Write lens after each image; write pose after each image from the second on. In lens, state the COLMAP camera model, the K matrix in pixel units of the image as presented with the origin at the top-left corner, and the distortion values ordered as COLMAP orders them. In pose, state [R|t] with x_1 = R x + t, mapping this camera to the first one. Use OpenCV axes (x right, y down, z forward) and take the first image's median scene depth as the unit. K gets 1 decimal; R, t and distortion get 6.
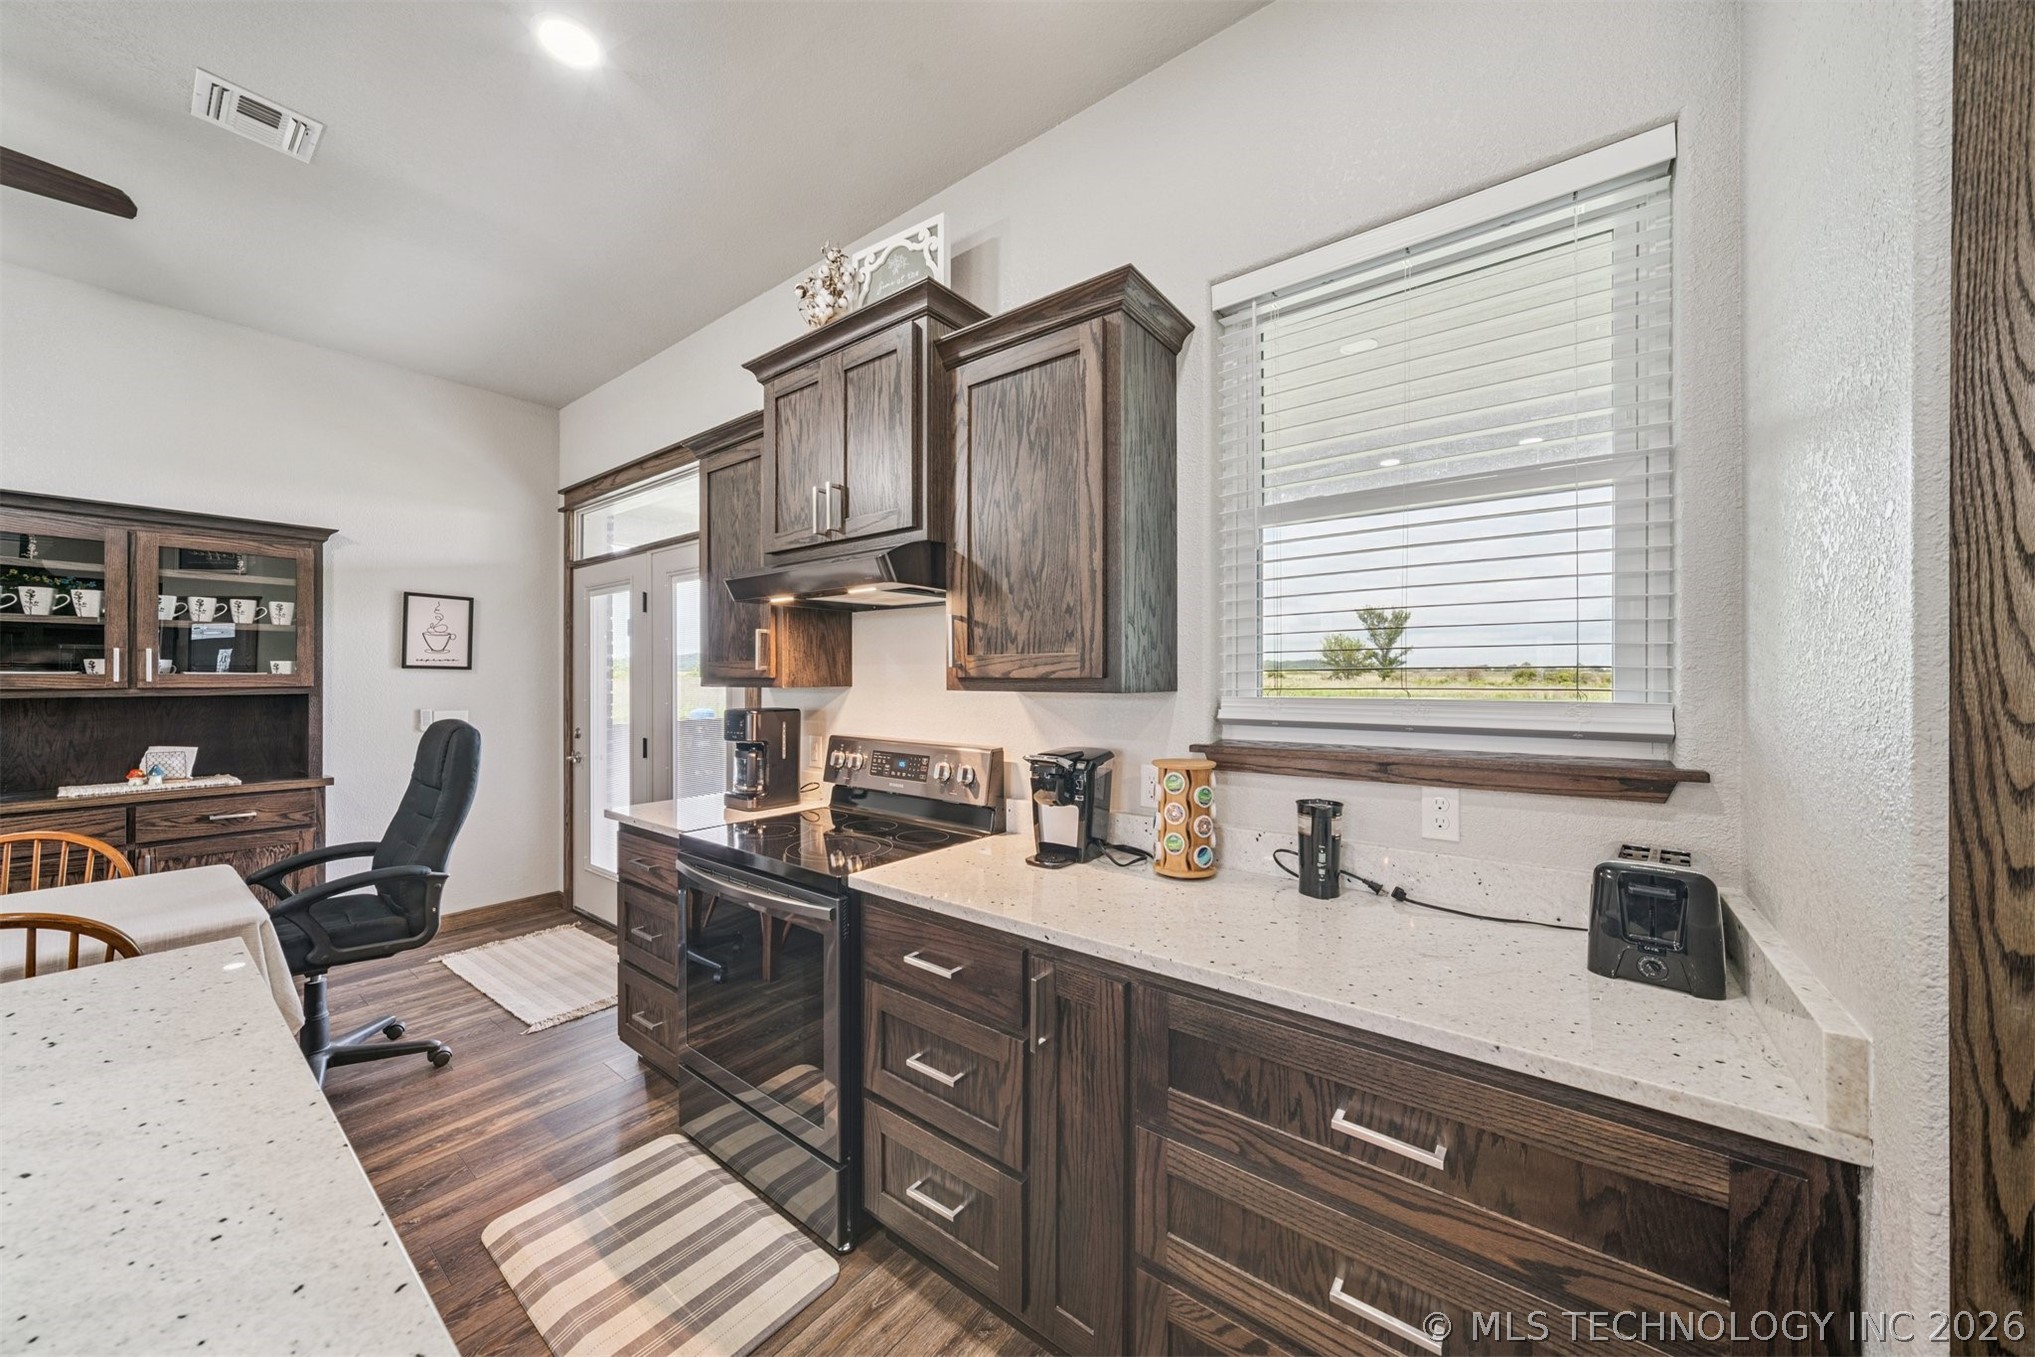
lens RADIAL K [[704.5, 0, 1011.5], [0, 704.5, 673.5], [0, 0, 1]] dist [0.000807, 0.000414]
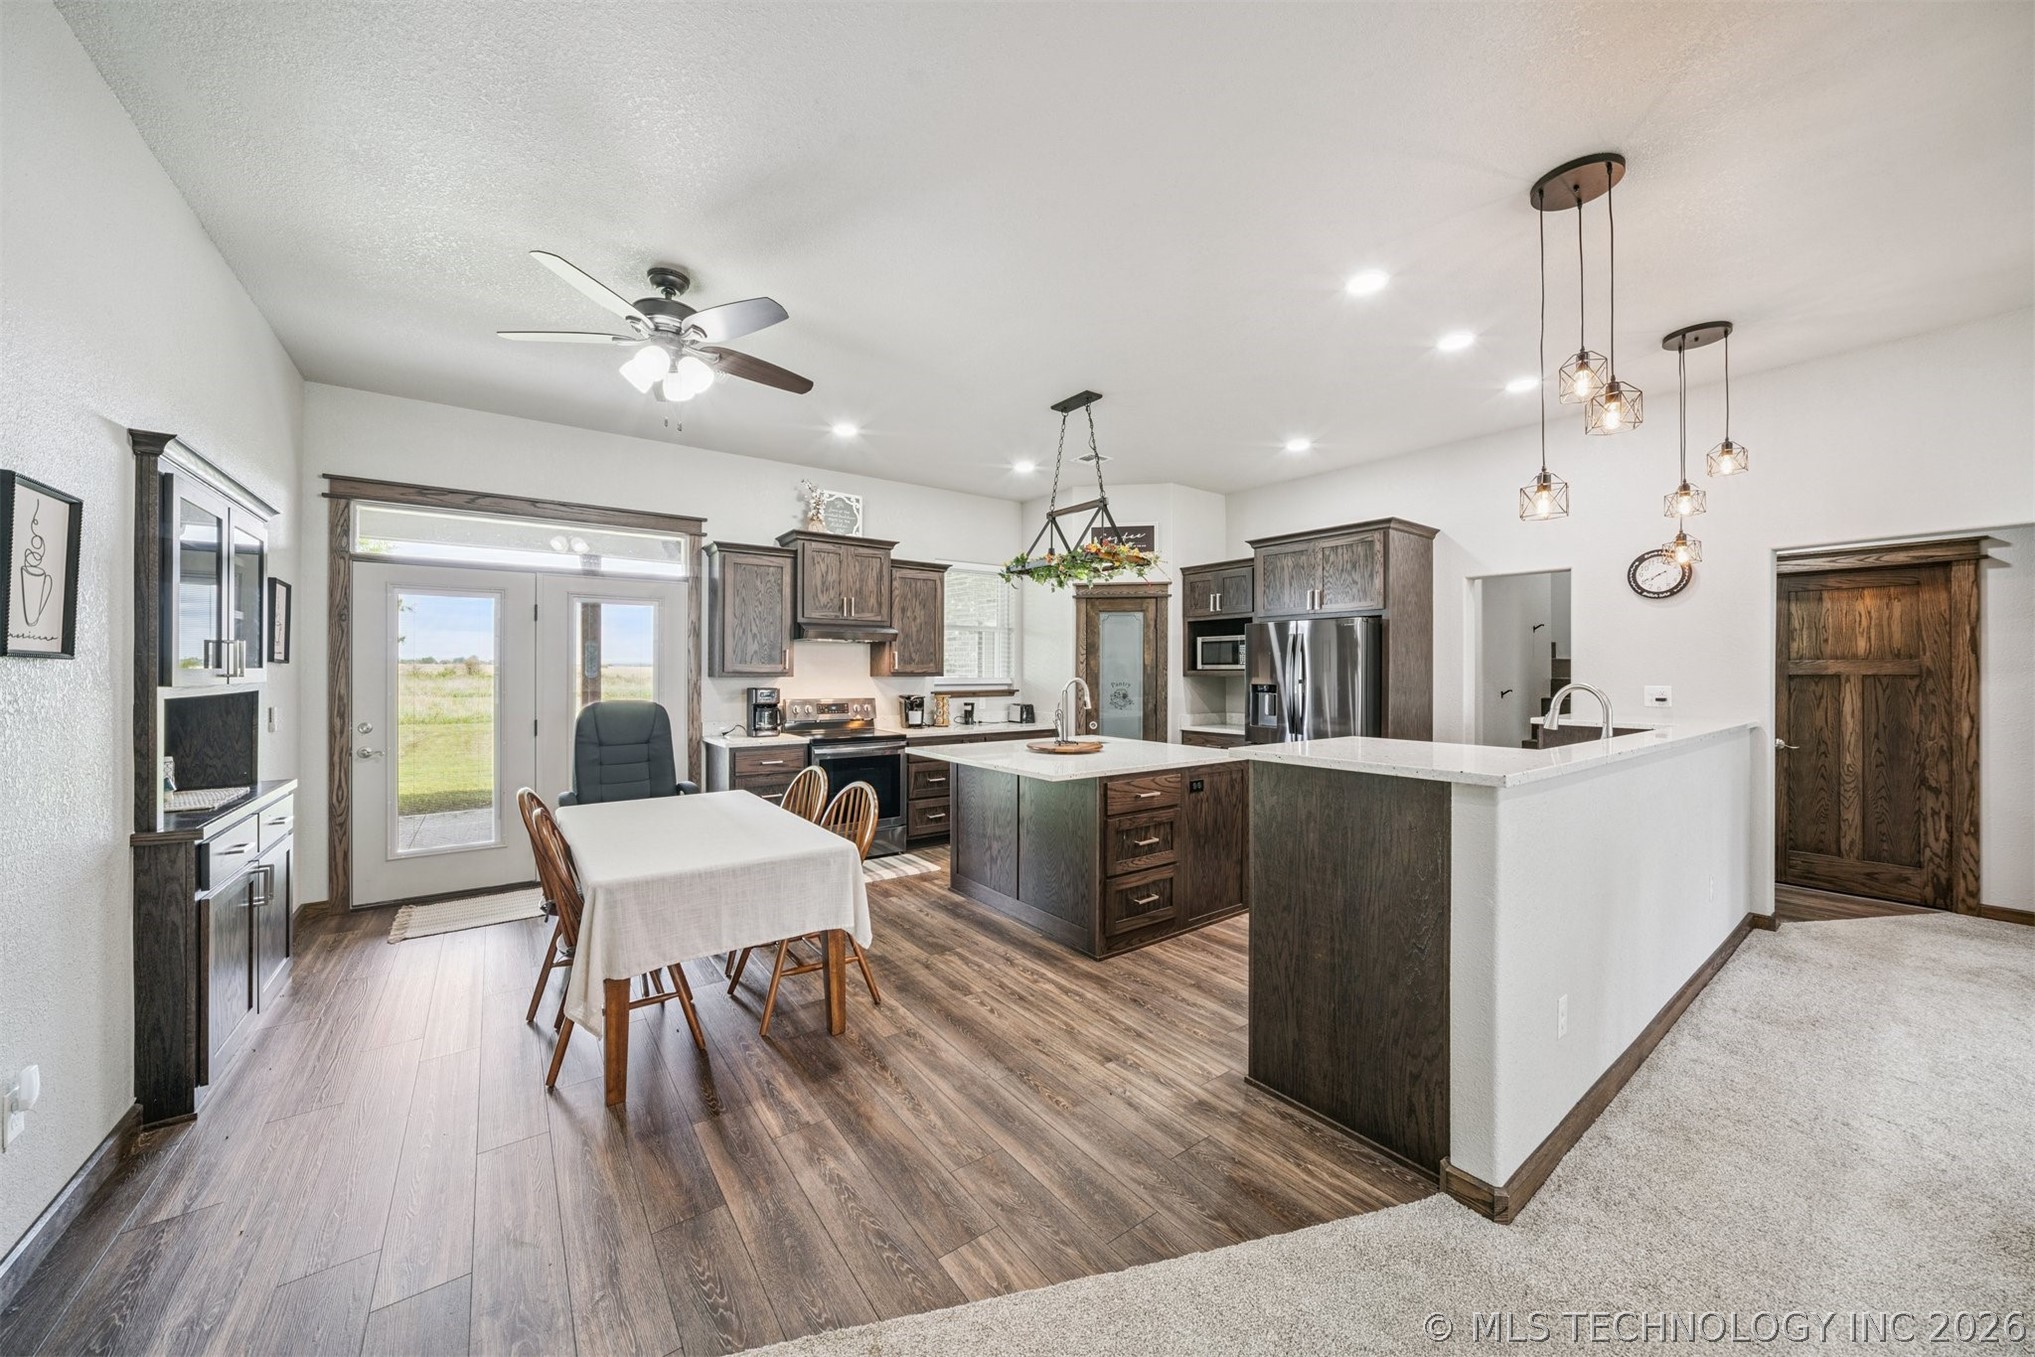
lens RADIAL K [[736.4, 0, 1019.7], [0, 736.4, 674.3], [0, 0, 1]] dist [-0.002263, 0.000804]
pose [[0.266264, -0.006547, 0.963878, -2.936461], [-0.007083, 0.999937, 0.008748, -0.016832], [-0.963874, -0.009157, 0.266201, -0.347906]]
